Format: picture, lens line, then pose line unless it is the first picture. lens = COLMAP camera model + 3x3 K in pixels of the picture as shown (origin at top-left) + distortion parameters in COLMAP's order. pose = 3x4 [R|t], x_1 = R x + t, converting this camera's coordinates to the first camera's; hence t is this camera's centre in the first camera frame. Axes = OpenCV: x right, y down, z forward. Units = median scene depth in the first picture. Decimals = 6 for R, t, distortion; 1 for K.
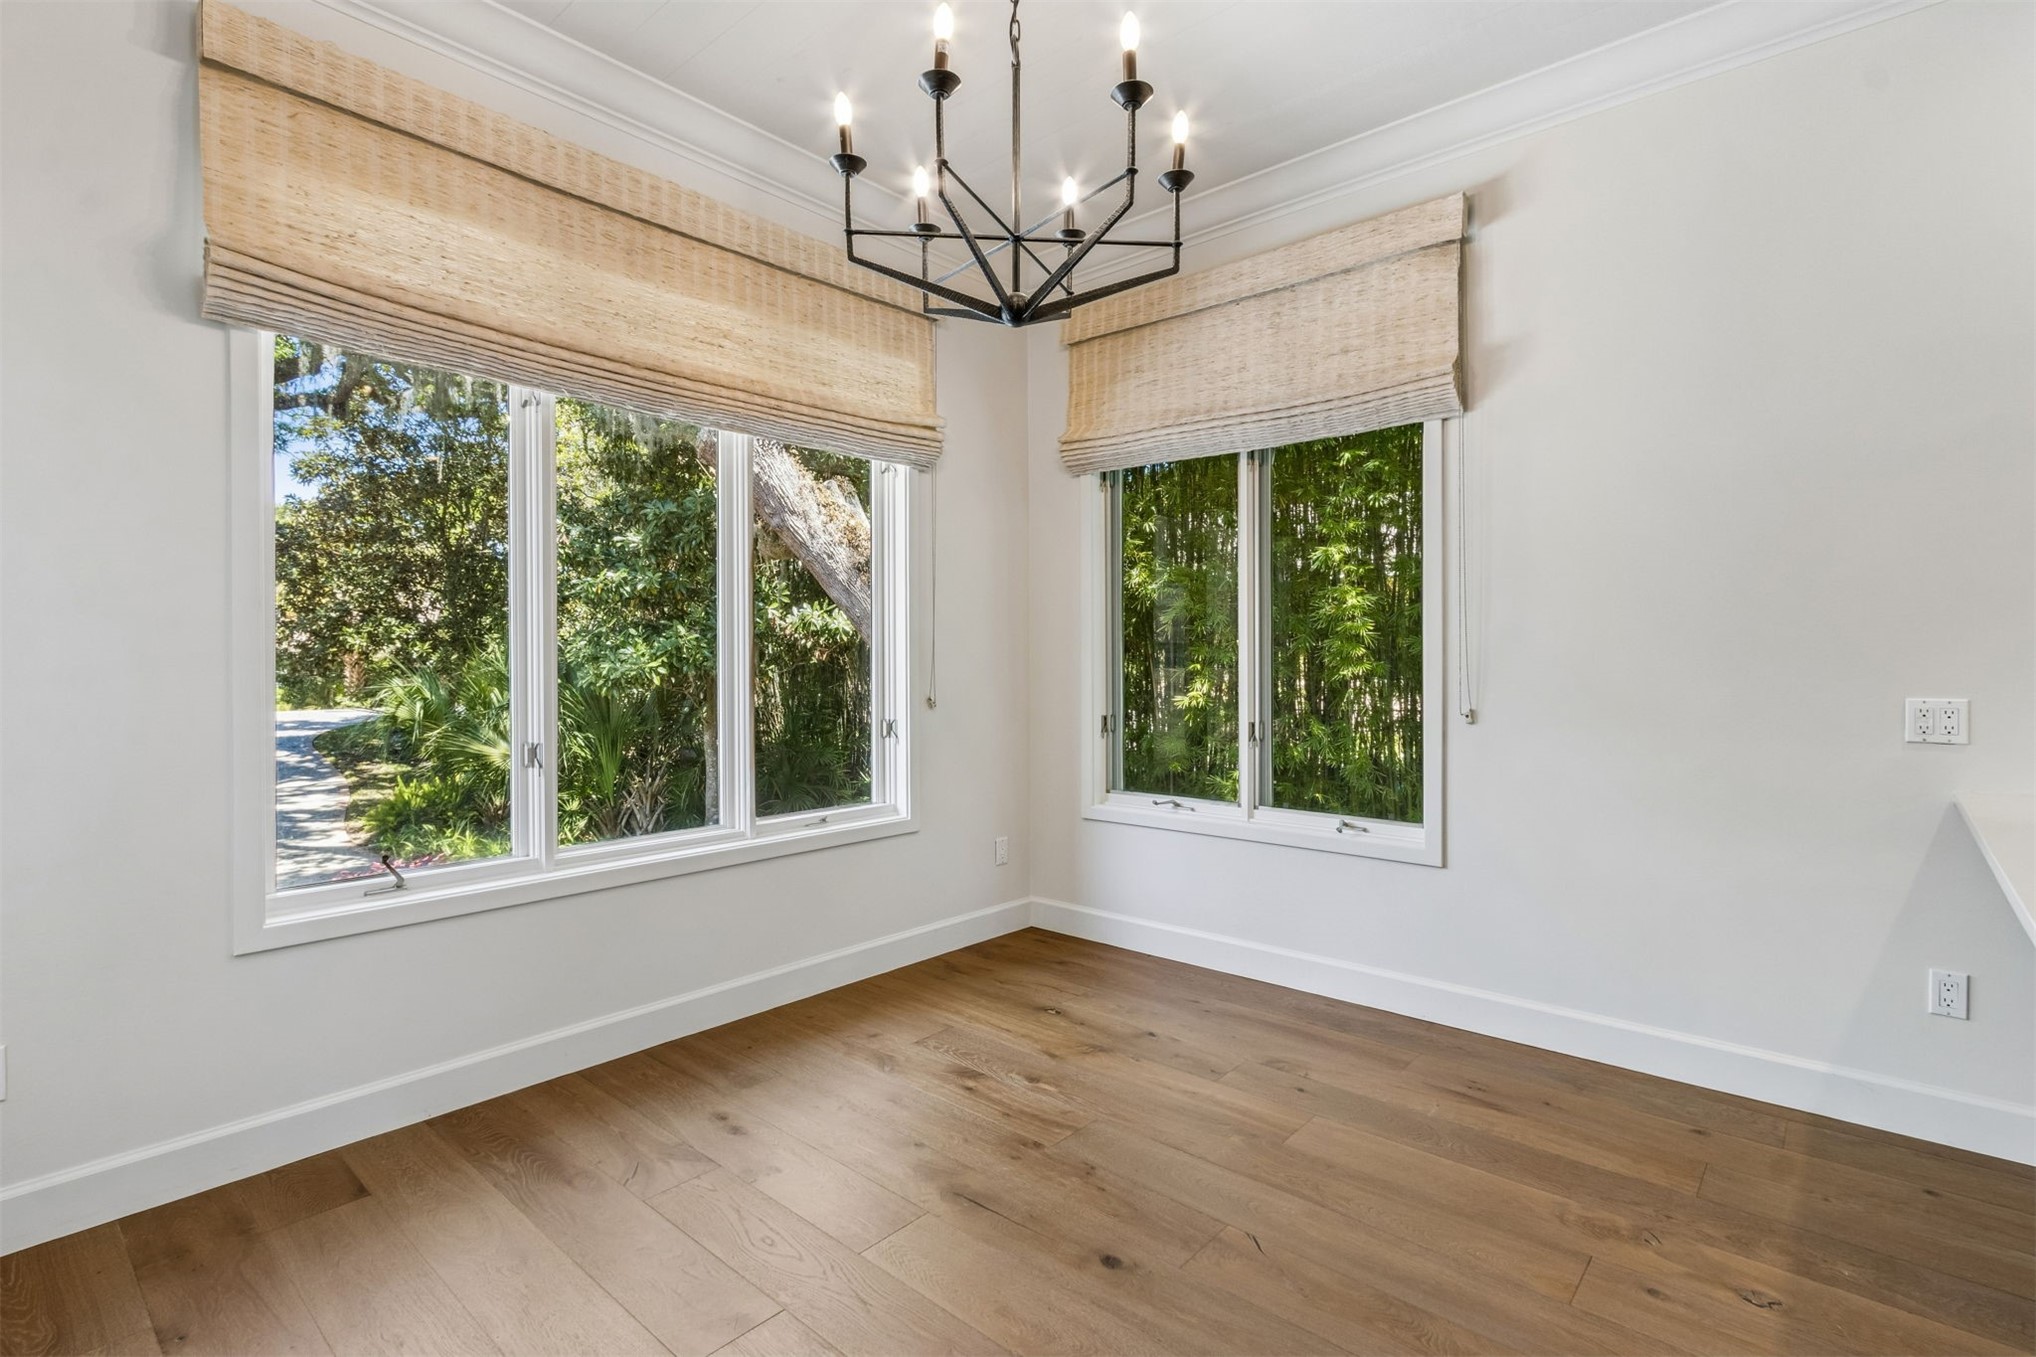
lens RADIAL K [[959.9, 0, 1000.2], [0, 959.9, 668.3], [0, 0, 1]] dist [-0.000552, 0.000276]
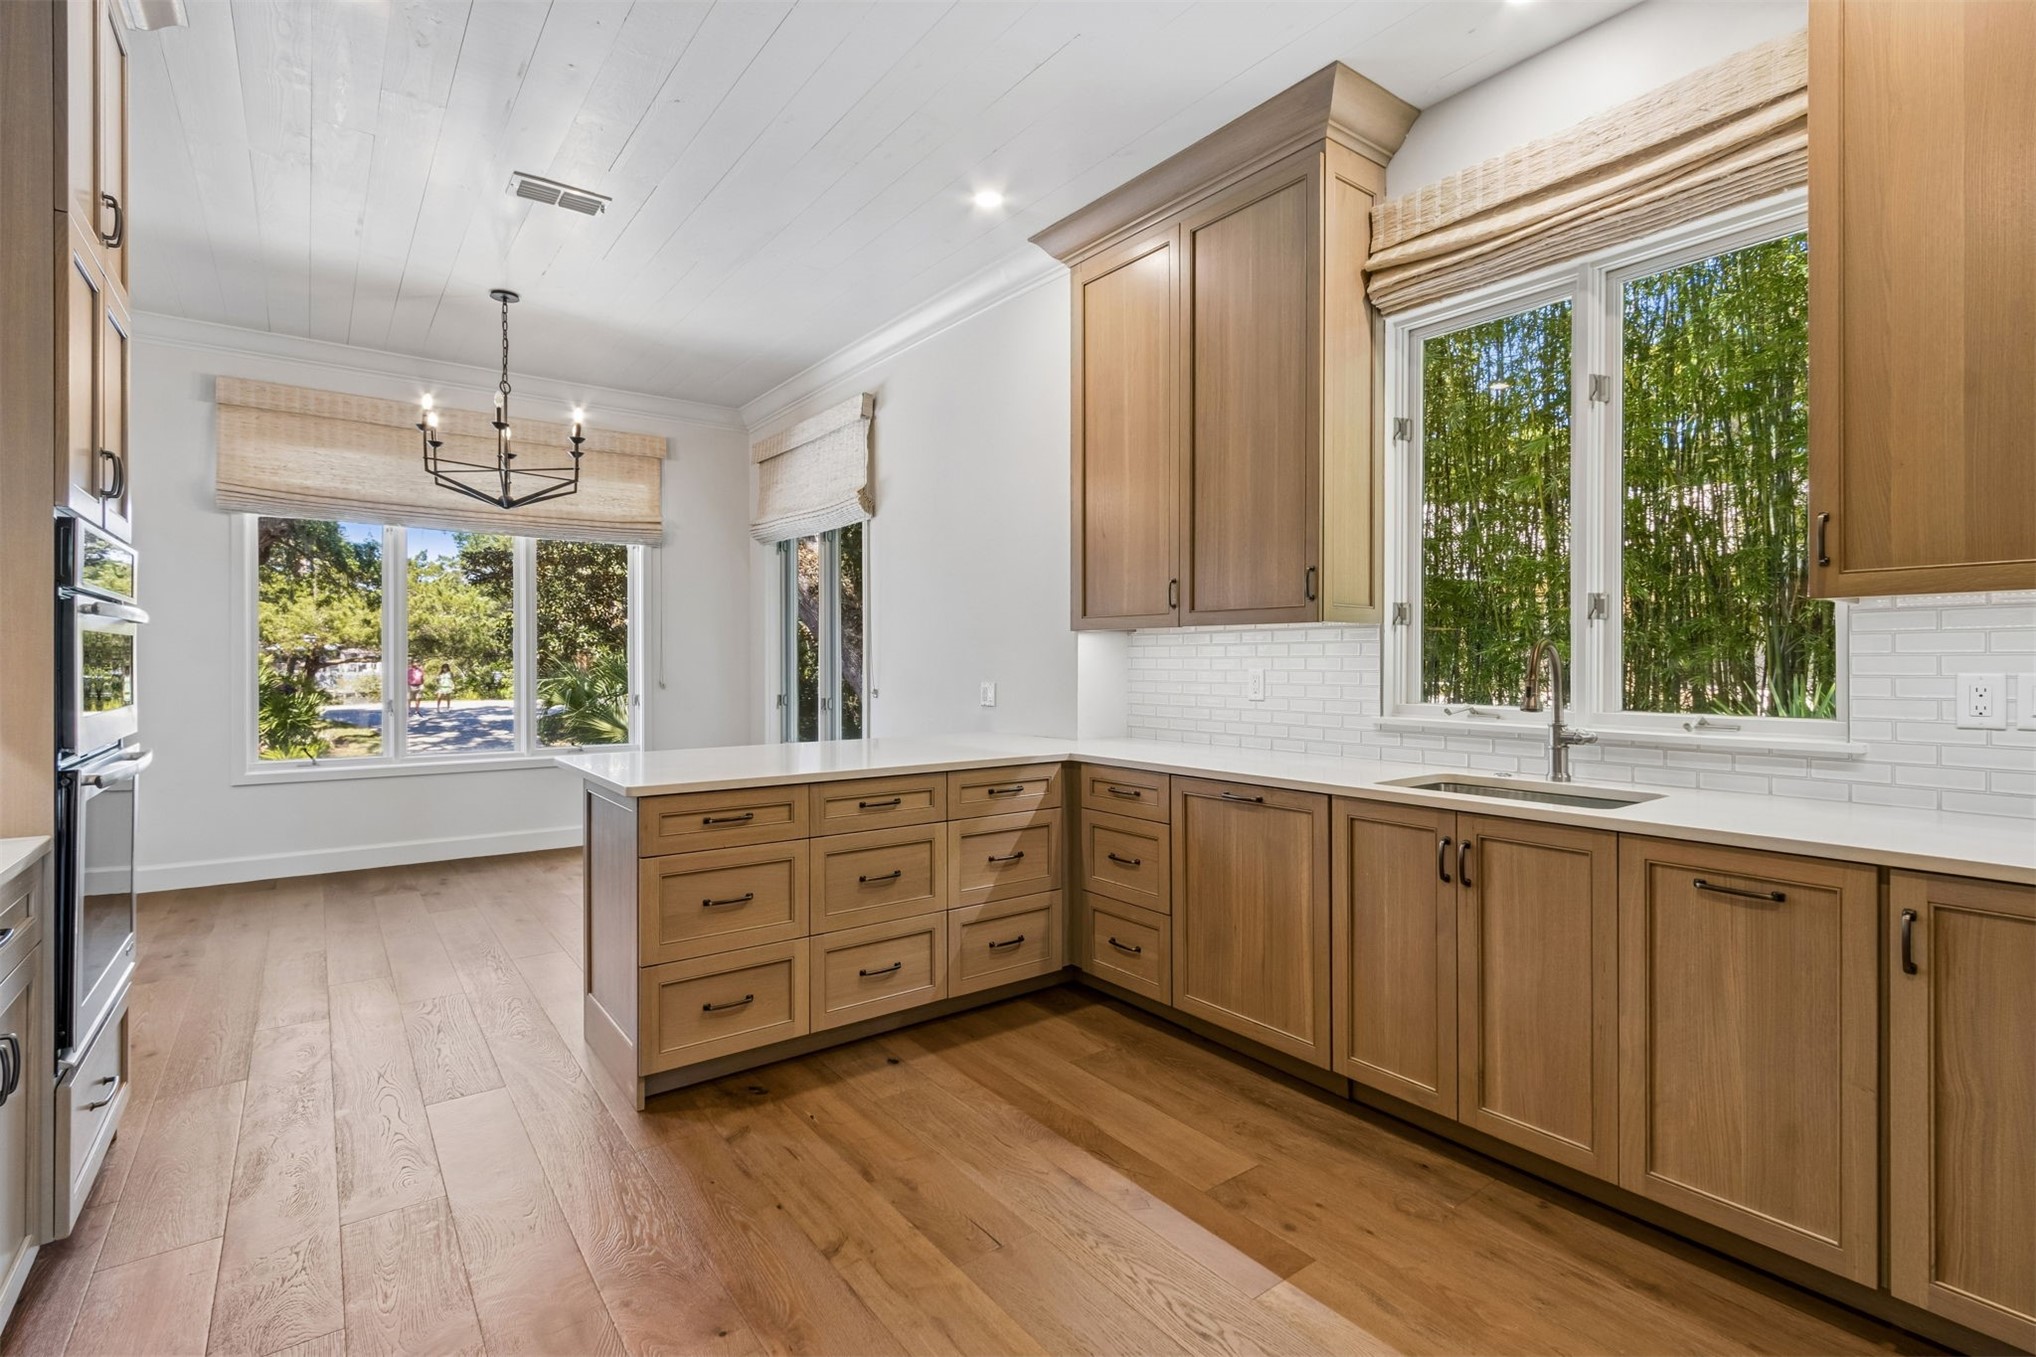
lens RADIAL K [[942.8, 0, 1023.6], [0, 942.8, 670.5], [0, 0, 1]] dist [0.001306, 0.000180]
pose [[0.982125, 0.006430, -0.188118, 1.261079], [-0.006078, 0.999979, 0.002451, 0.003805], [0.188130, -0.001263, 0.982143, -0.731728]]
